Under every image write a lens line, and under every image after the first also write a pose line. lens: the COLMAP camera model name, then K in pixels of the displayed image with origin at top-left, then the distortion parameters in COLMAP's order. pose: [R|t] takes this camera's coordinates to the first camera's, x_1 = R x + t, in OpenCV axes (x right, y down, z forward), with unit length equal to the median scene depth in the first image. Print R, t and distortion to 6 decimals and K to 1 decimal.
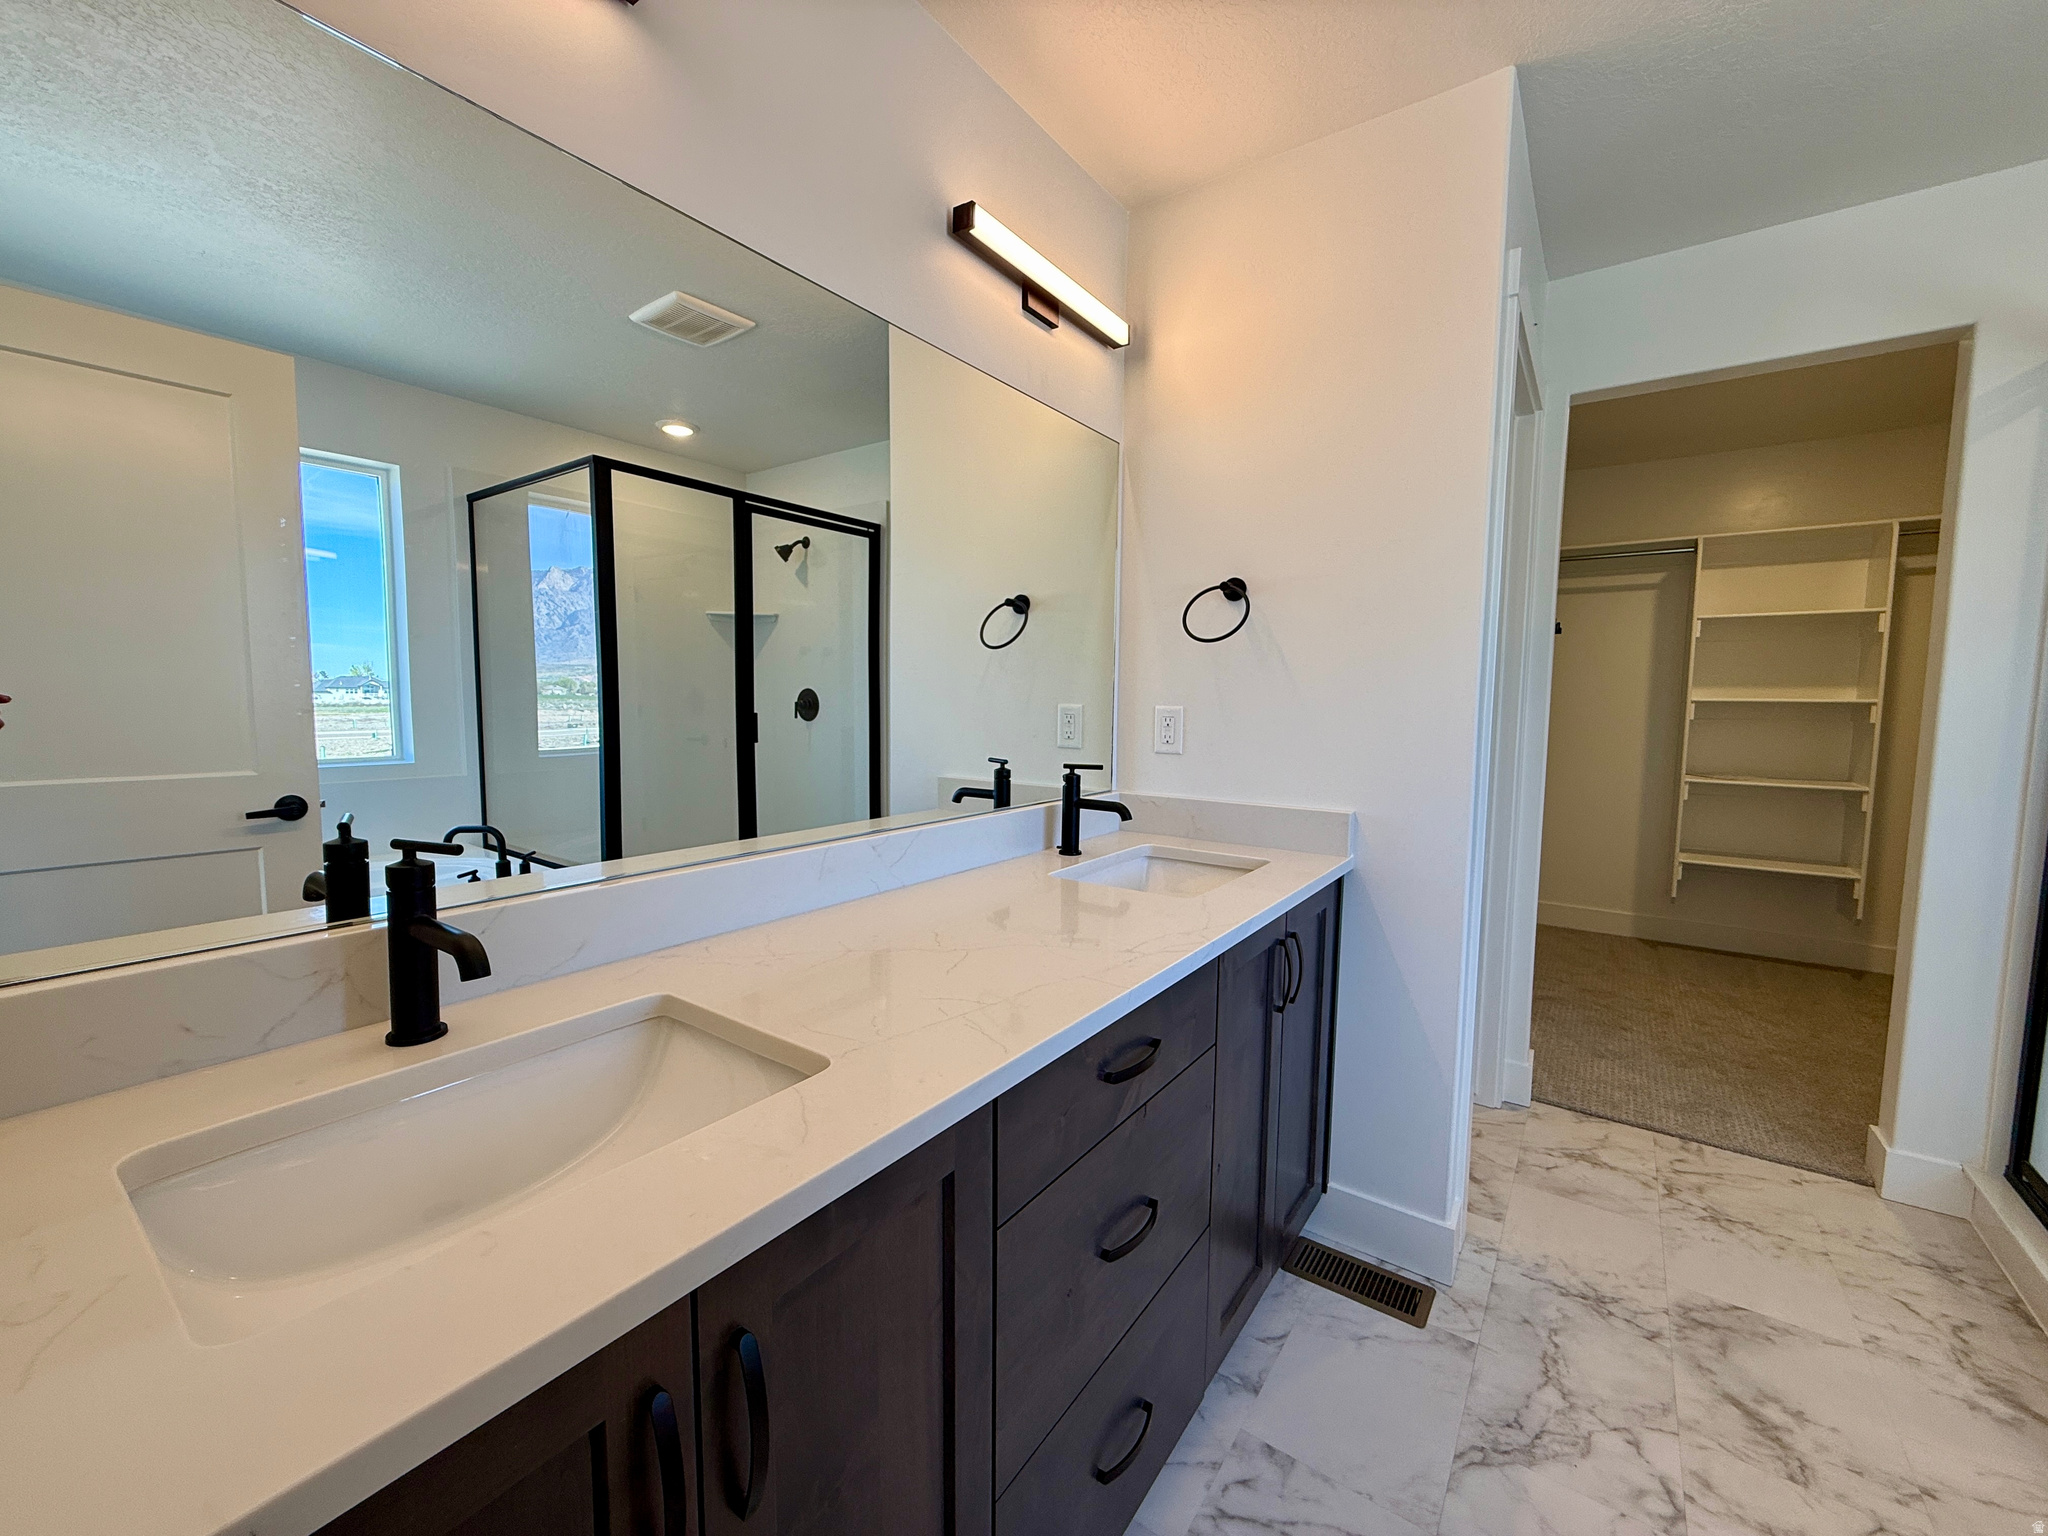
lens RADIAL K [[811.3, 0, 1019.9], [0, 811.3, 763.2], [0, 0, 1]] dist [0.000185, -0.000514]
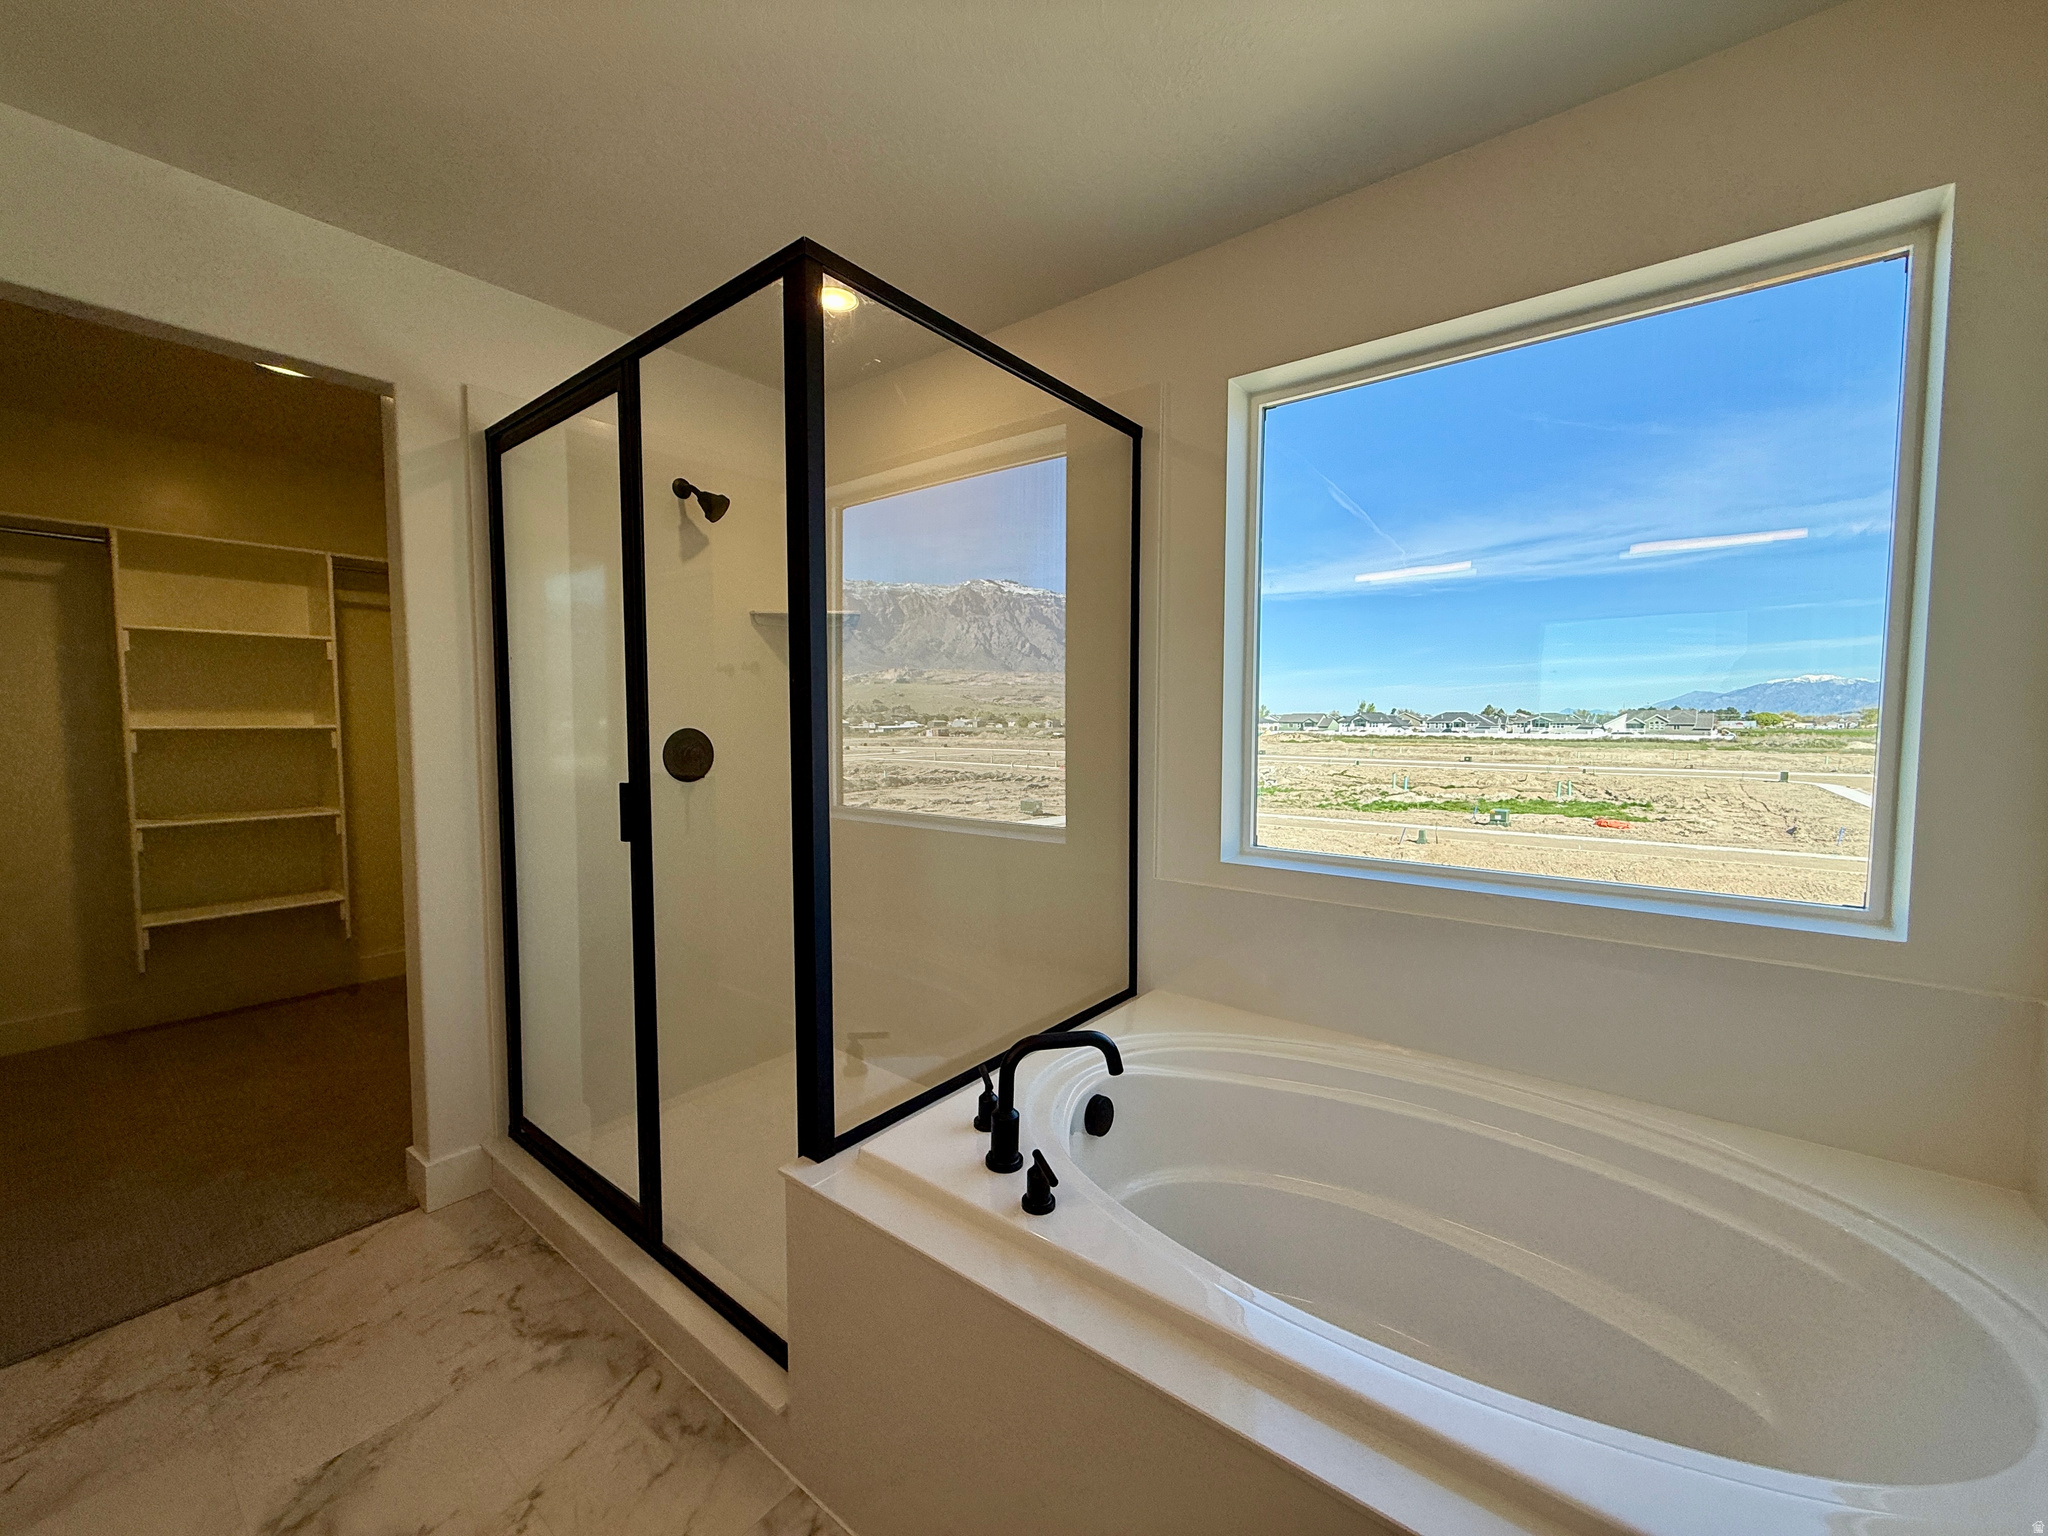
lens RADIAL K [[824.2, 0, 1031.9], [0, 824.2, 776.1], [0, 0, 1]] dist [0.000260, 0.000597]
pose [[0.043645, -0.072897, 0.996384, 0.090612], [0.081787, 0.994247, 0.069158, -0.029553], [-0.995694, 0.078473, 0.049356, 0.140251]]
